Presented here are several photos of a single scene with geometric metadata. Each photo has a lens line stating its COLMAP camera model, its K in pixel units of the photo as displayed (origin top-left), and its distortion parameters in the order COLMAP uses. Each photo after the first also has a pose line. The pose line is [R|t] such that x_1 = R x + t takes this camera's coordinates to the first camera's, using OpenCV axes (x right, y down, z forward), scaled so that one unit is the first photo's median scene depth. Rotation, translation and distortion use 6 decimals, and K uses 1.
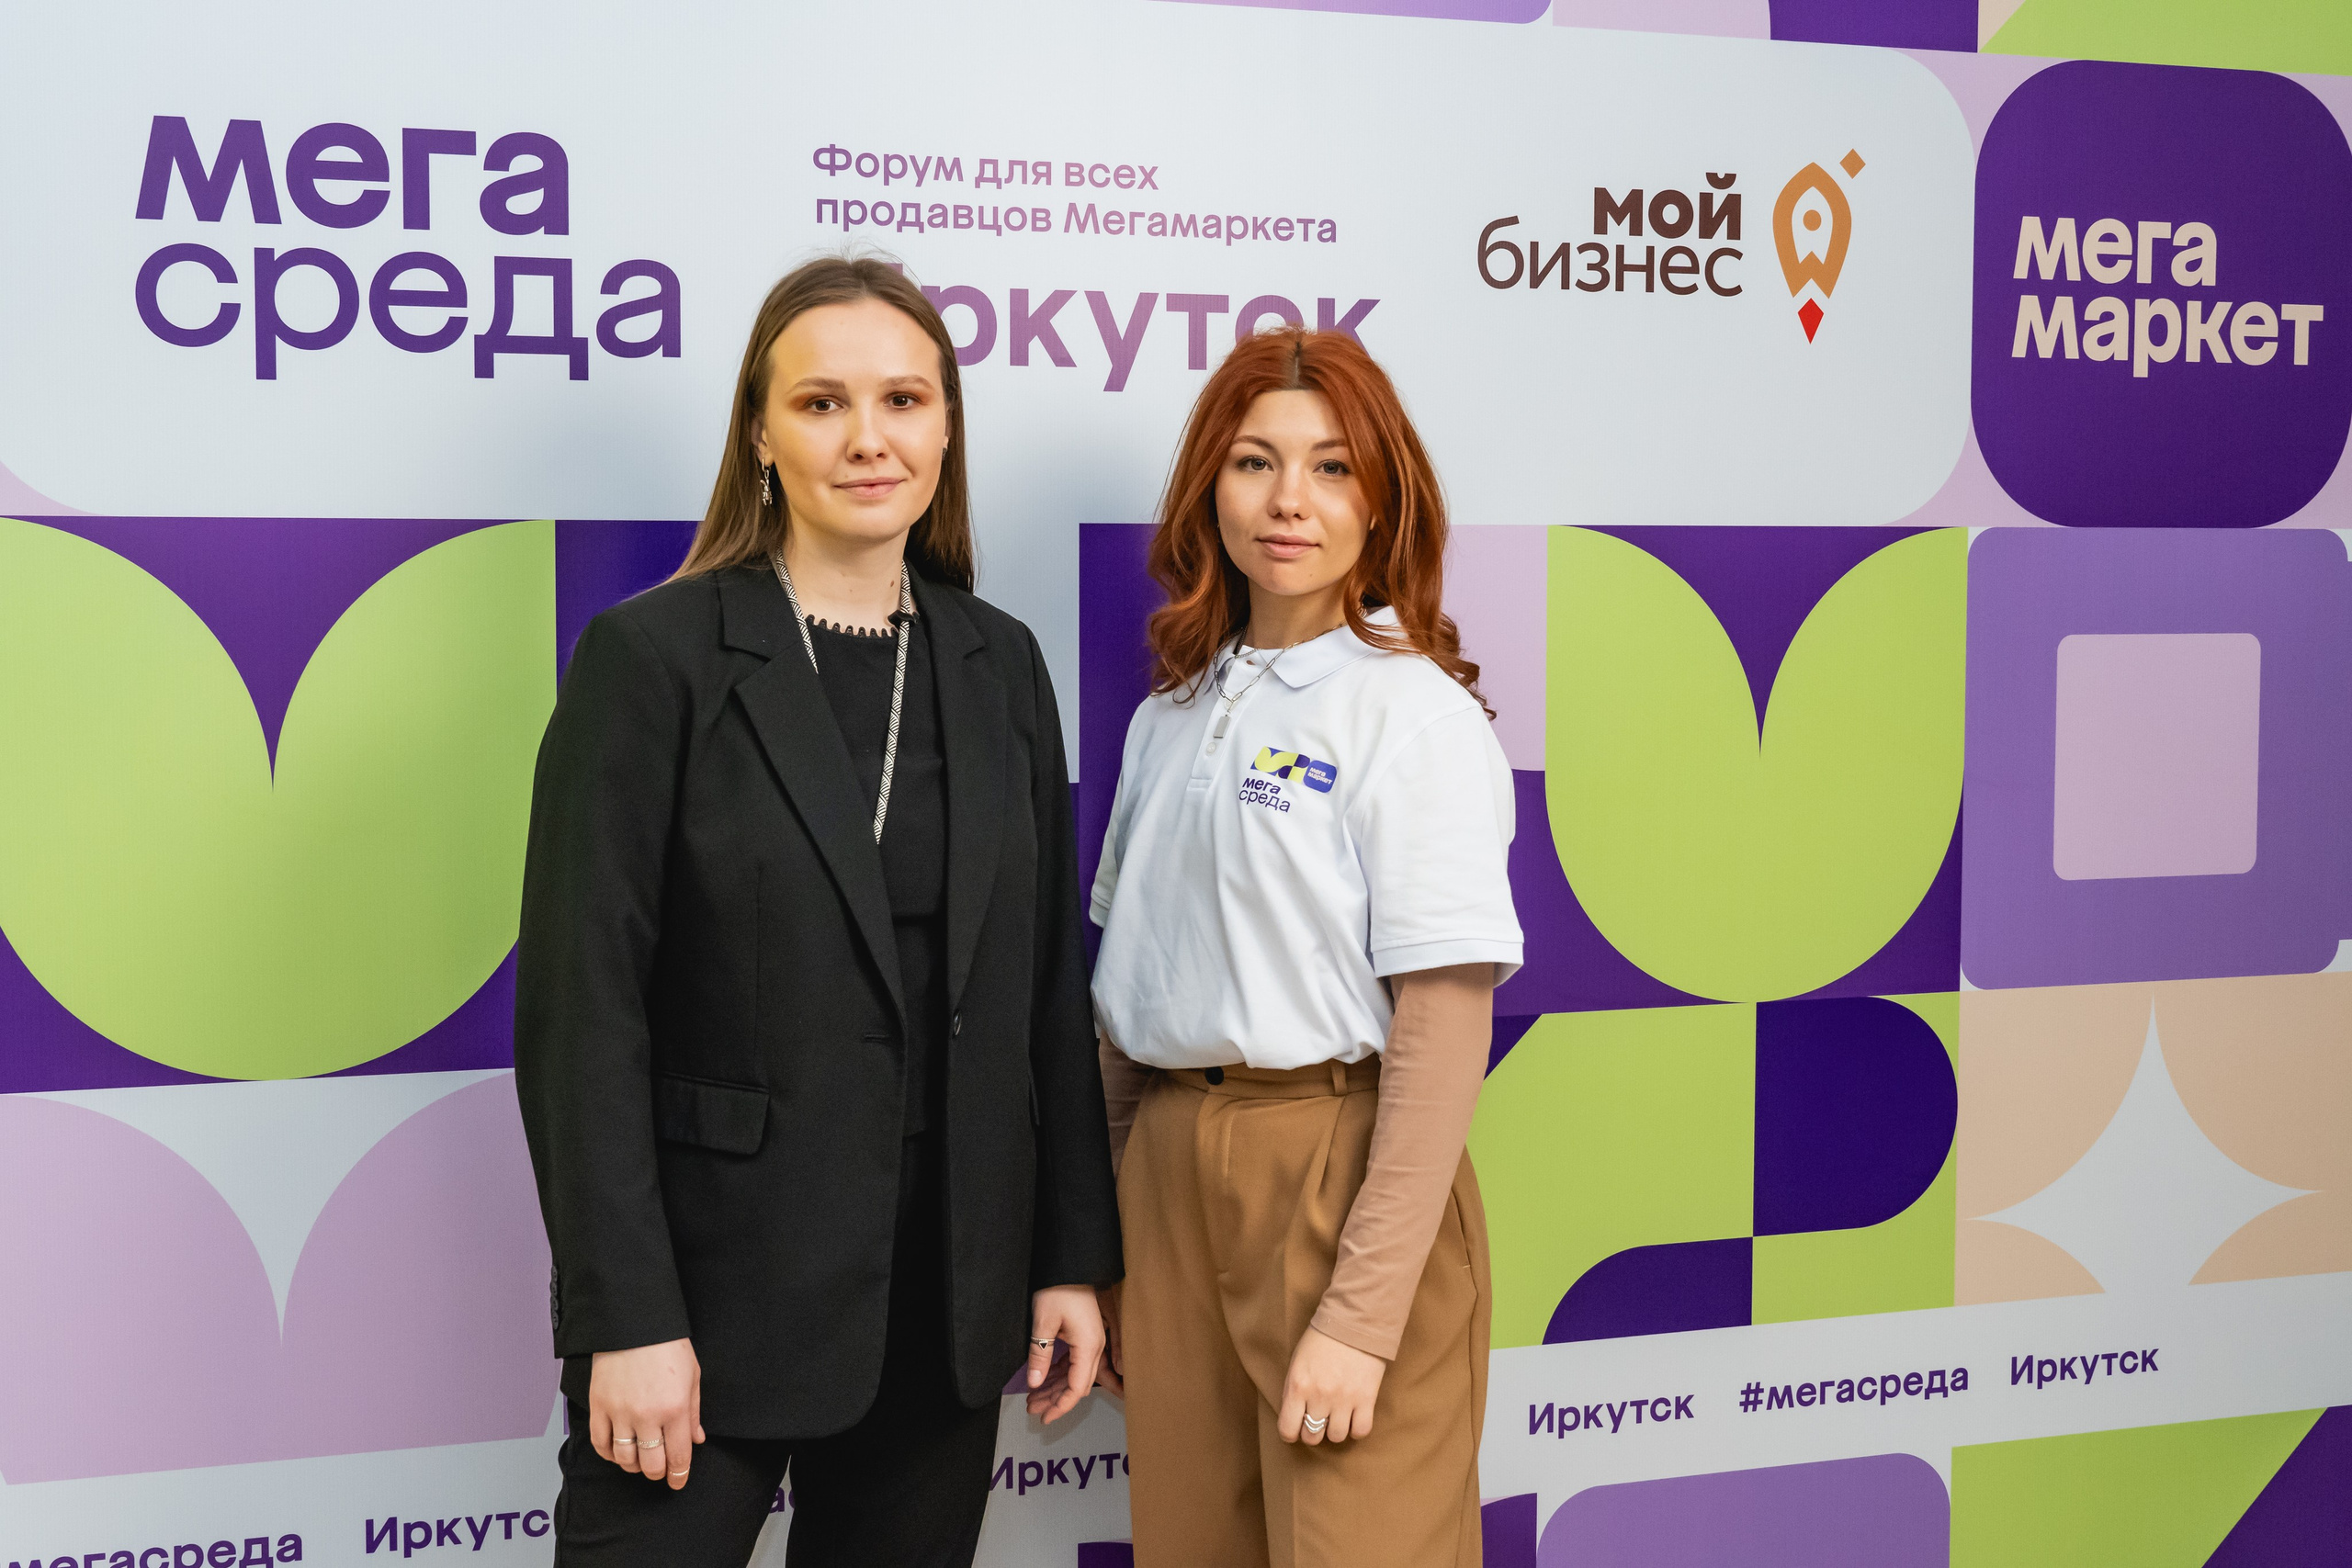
lens RADIAL K [[3145.0, 0, 1158.1], [0, 3145.0, 773.3], [0, 0, 1]] dist [0.019794, 0.000000]
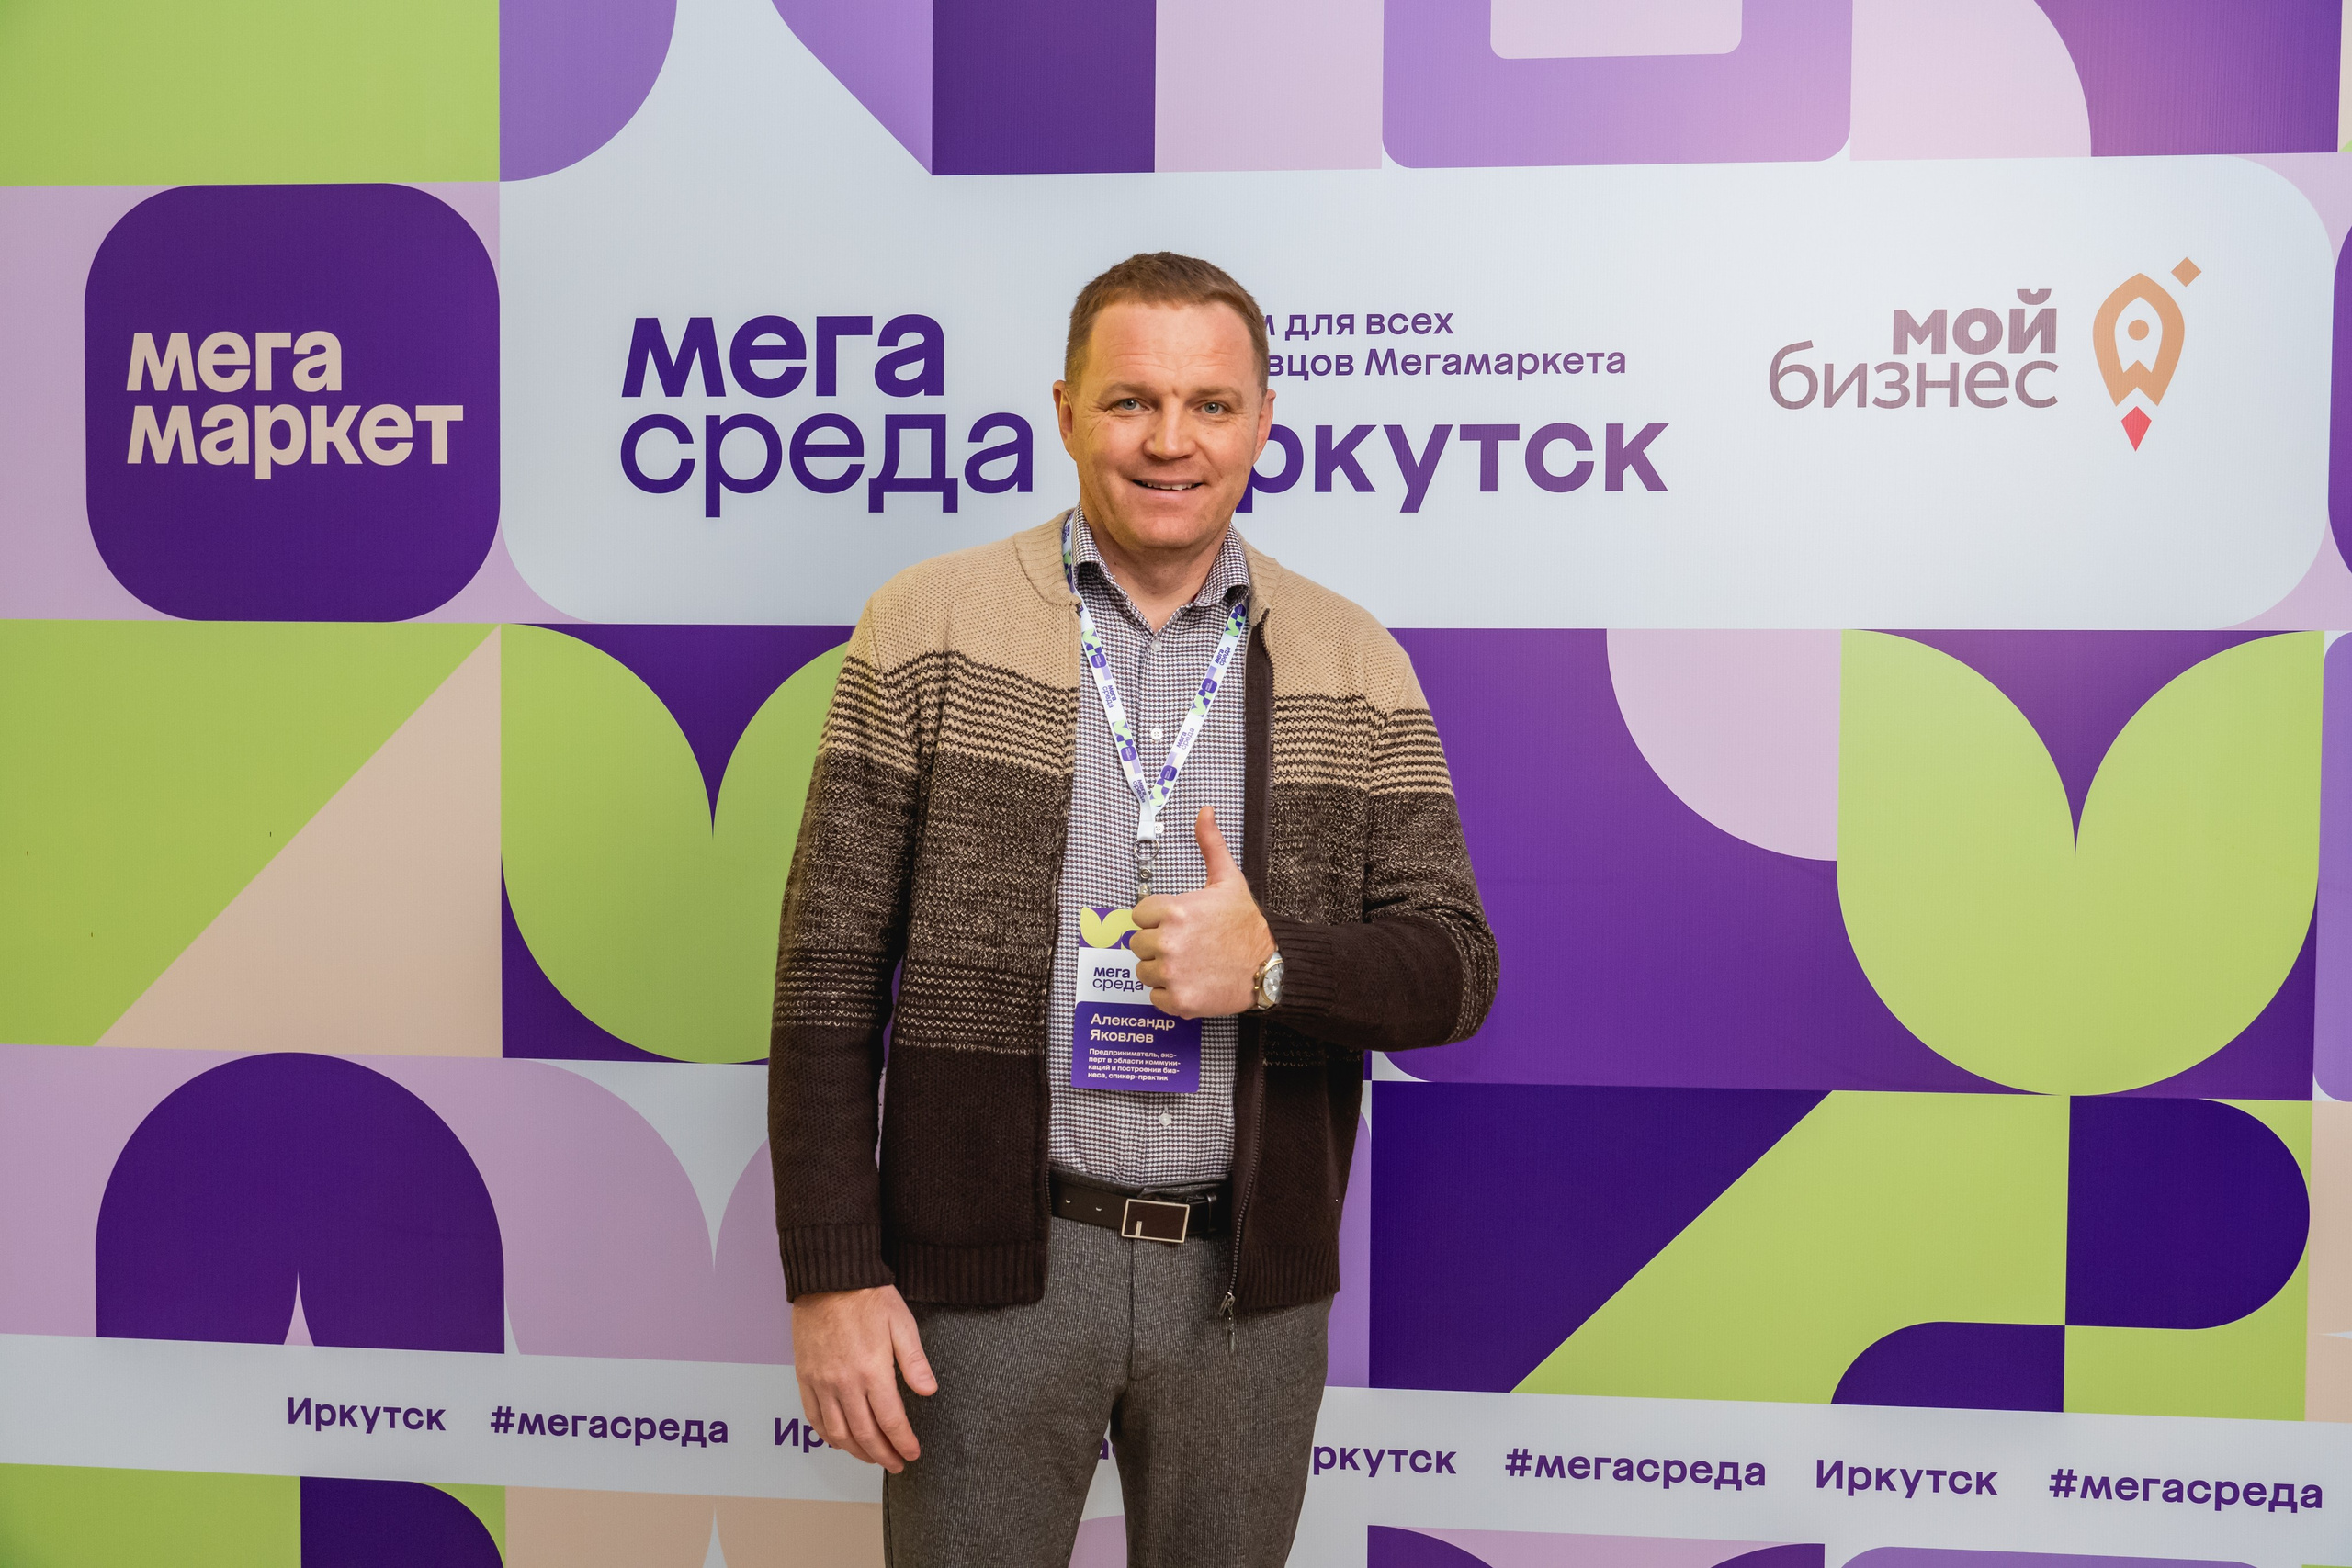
lens RADIAL K [[2610.9, 0, 1124.4], [0, 2610.9, 777.1], [0, 0, 1]] dist [0.009860, 0.000000]
pose [[0.897805, 0.023643, -0.439759, 0.308159], [-0.034319, 0.999277, -0.016339, -0.006584], [0.439055, 0.029761, 0.897967, 0.108307]]
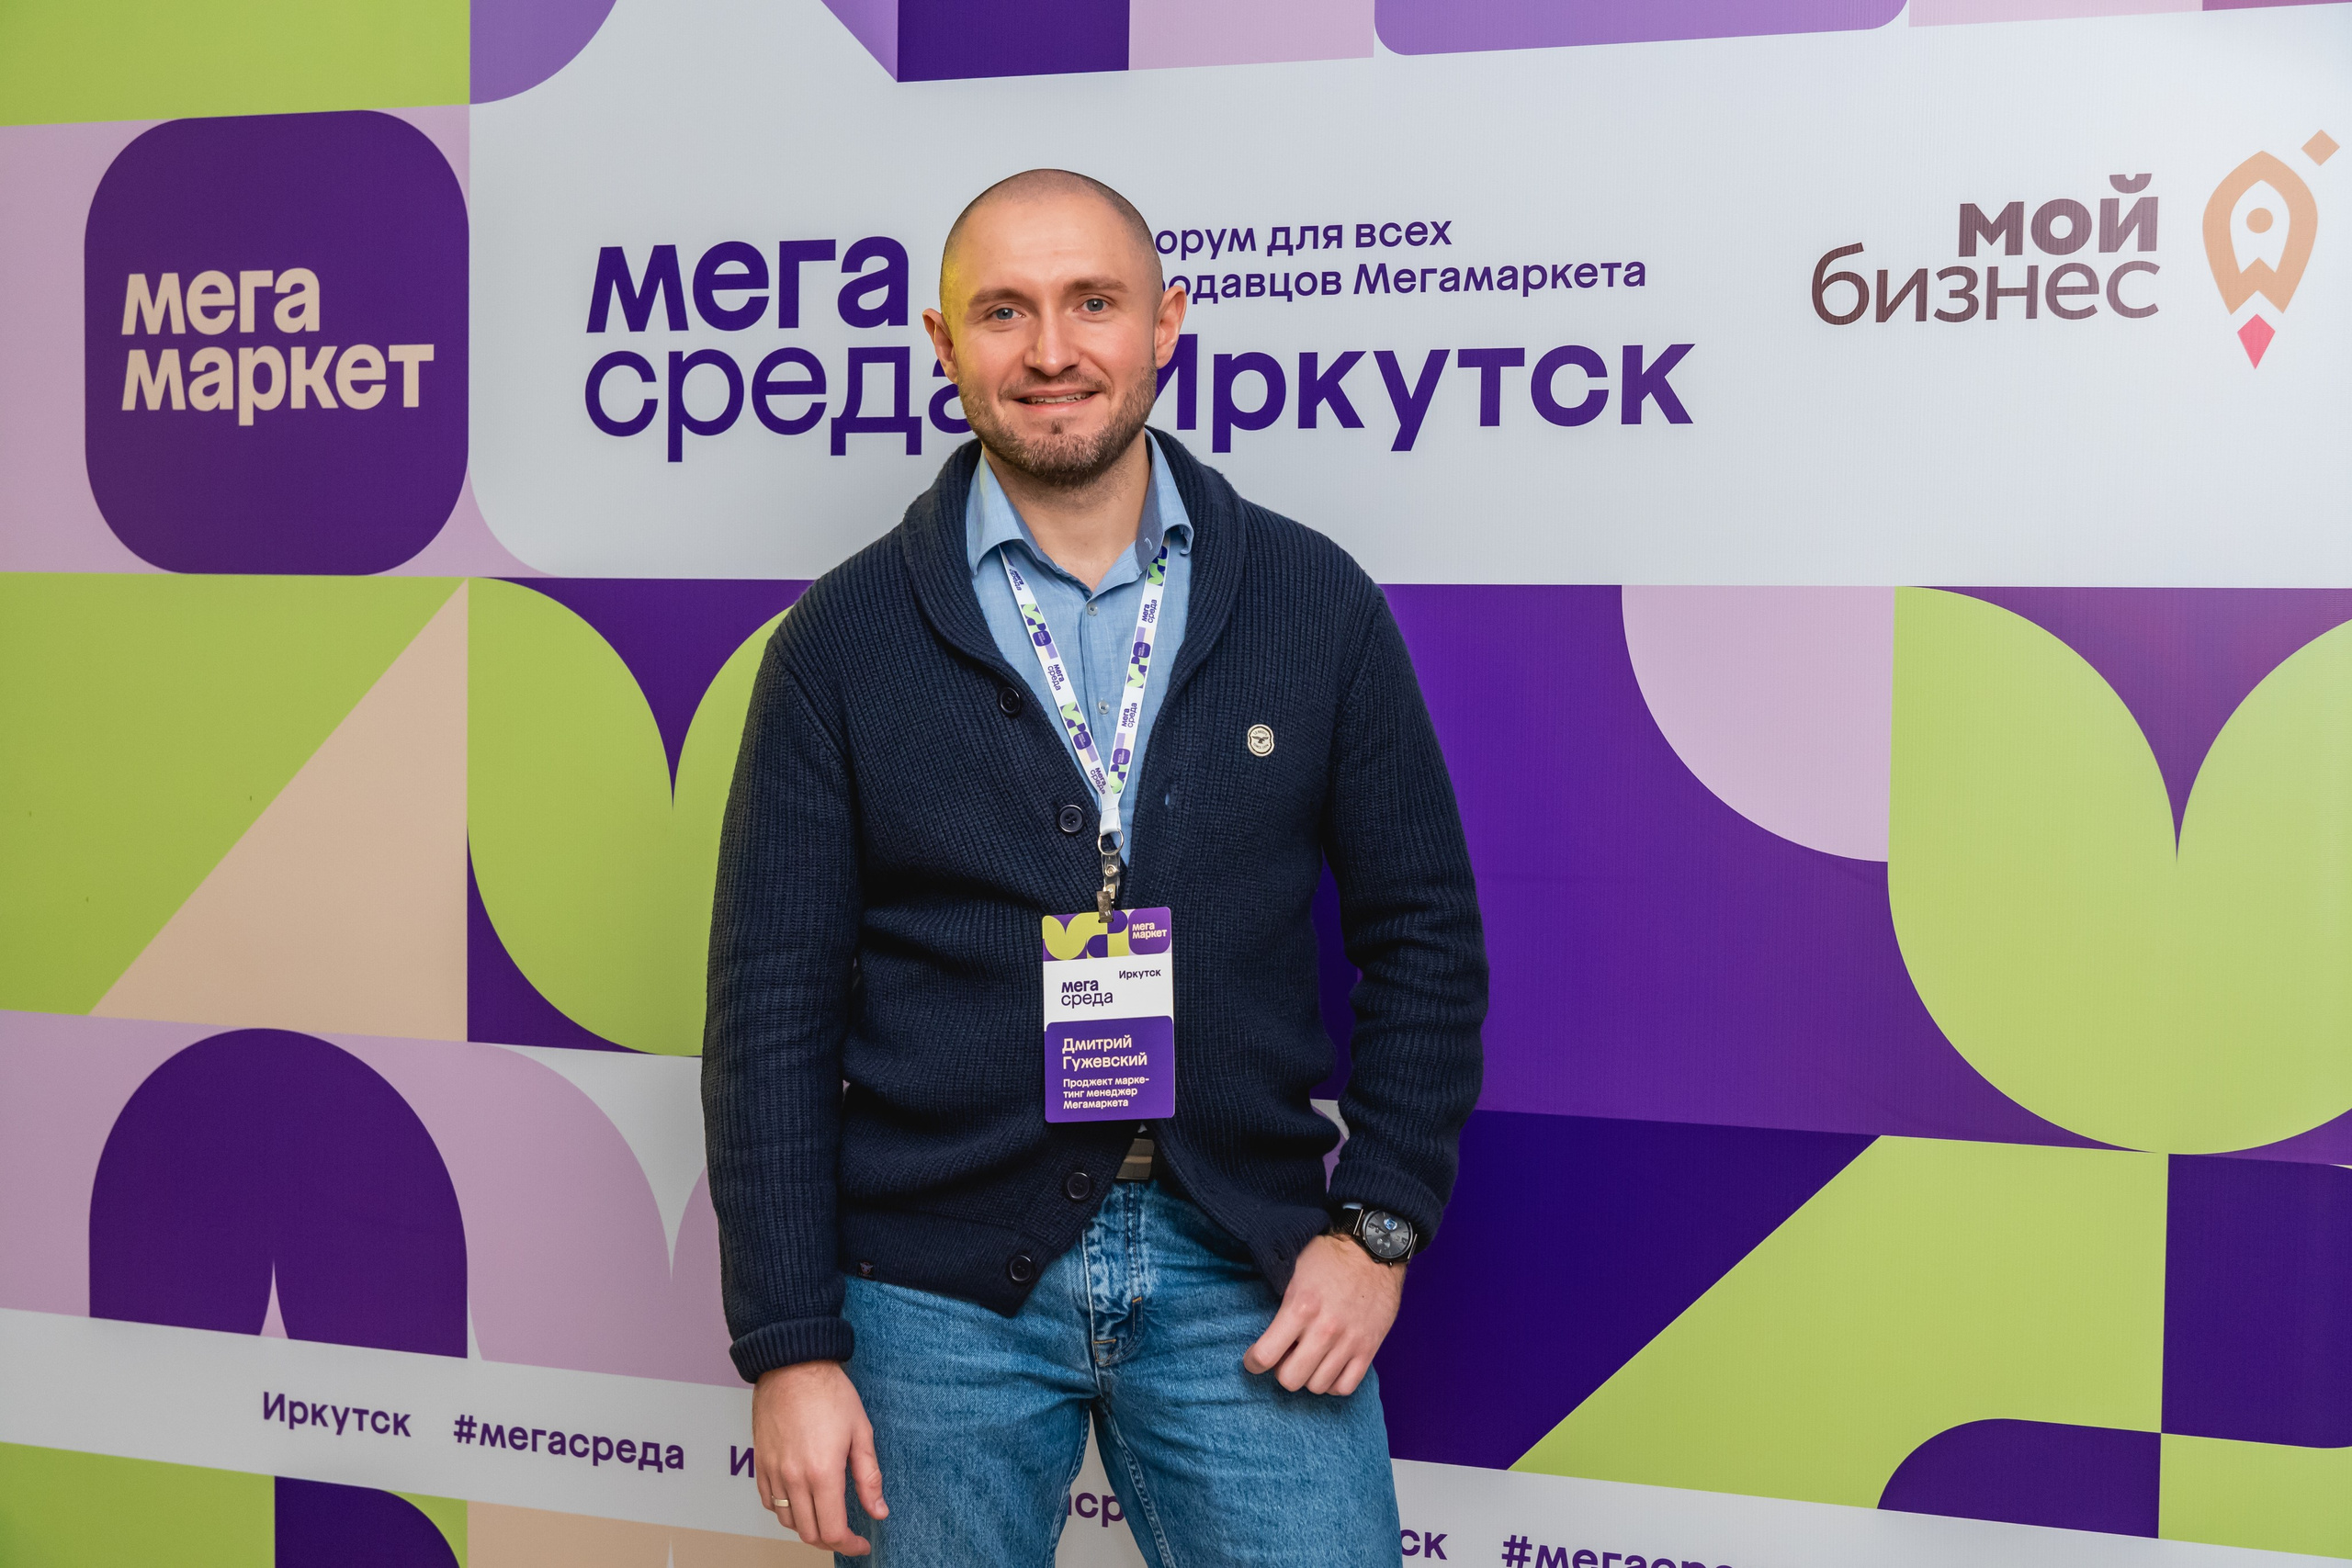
lens RADIAL K [[3145.0, 0, 1128.6], [0, 3145.0, 775.9], [0, 0, 1]] dist [0.019794, 0.000000]
pose [[0.767472, 0.039501, -0.639865, 0.552334], [-0.052197, 0.998636, -0.000958, -0.013677], [0.638954, 0.034134, 0.768487, 0.185918]]
